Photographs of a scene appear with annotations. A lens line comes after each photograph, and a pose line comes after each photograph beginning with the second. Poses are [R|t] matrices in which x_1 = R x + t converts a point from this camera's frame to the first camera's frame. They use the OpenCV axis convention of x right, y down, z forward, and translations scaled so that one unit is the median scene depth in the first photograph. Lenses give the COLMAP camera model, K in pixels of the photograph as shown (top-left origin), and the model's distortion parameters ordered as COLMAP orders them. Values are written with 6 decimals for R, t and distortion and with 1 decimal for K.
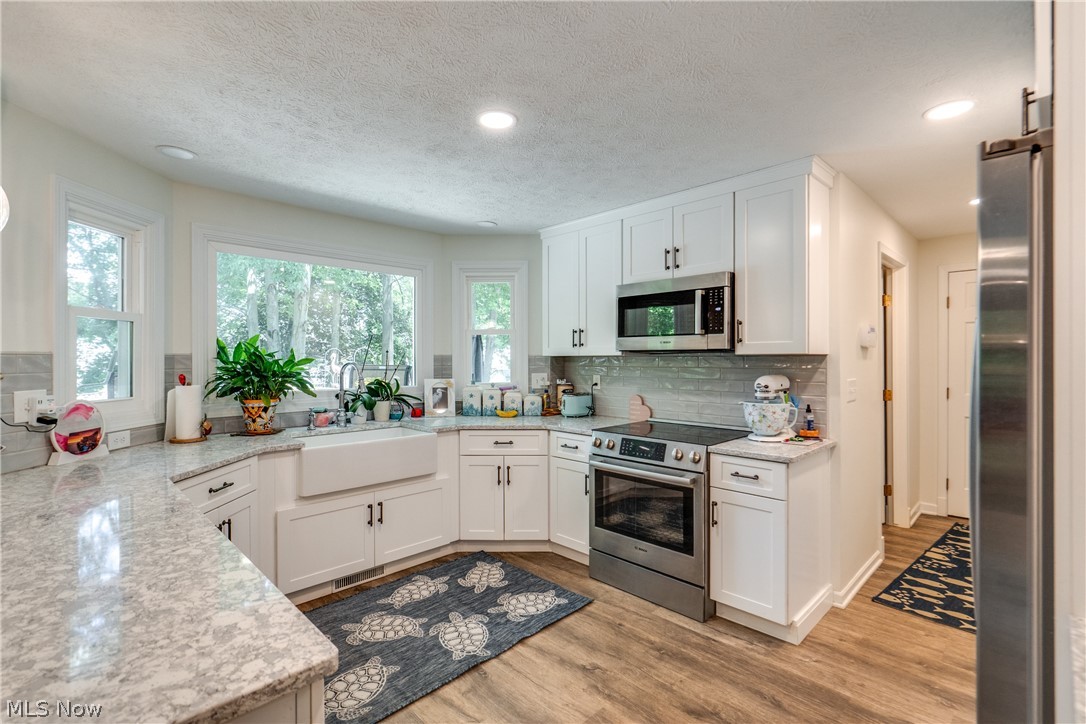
lens RADIAL K [[496.0, 0, 545.0], [0, 496.0, 359.1], [0, 0, 1]] dist [-0.007334, 0.001854]
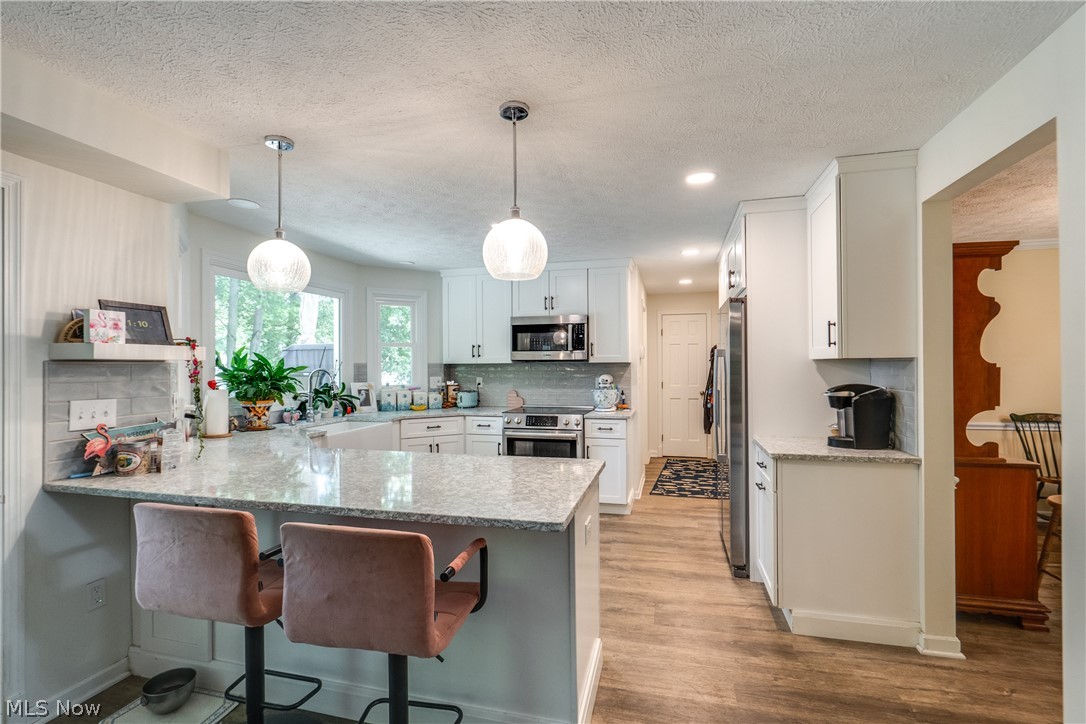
lens RADIAL K [[496.0, 0, 536.4], [0, 496.0, 362.1], [0, 0, 1]] dist [-0.007334, 0.001854]
pose [[0.866312, -0.000823, 0.499502, -0.608807], [0.005336, 0.999957, -0.007608, 0.000812], [-0.499474, 0.009257, 0.866279, -0.387730]]
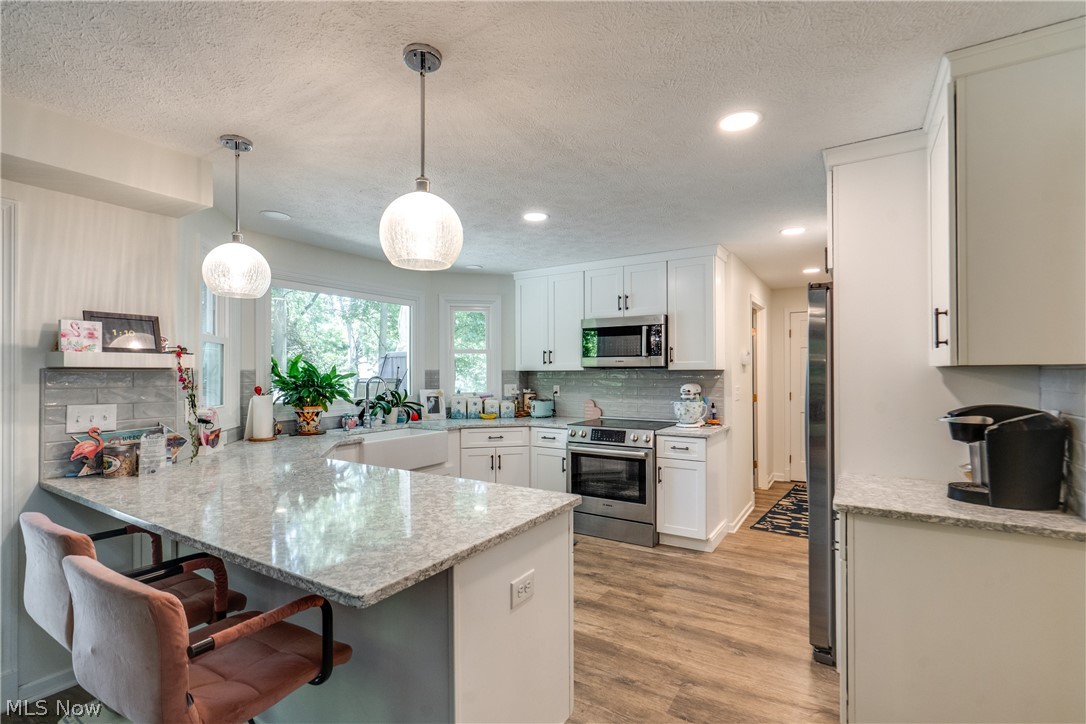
lens RADIAL K [[496.0, 0, 537.1], [0, 496.0, 370.2], [0, 0, 1]] dist [-0.007334, 0.001854]
pose [[0.976261, -0.000557, 0.216596, -0.302655], [0.001561, 0.999989, -0.004464, -0.002565], [-0.216591, 0.004696, 0.976251, -0.346569]]
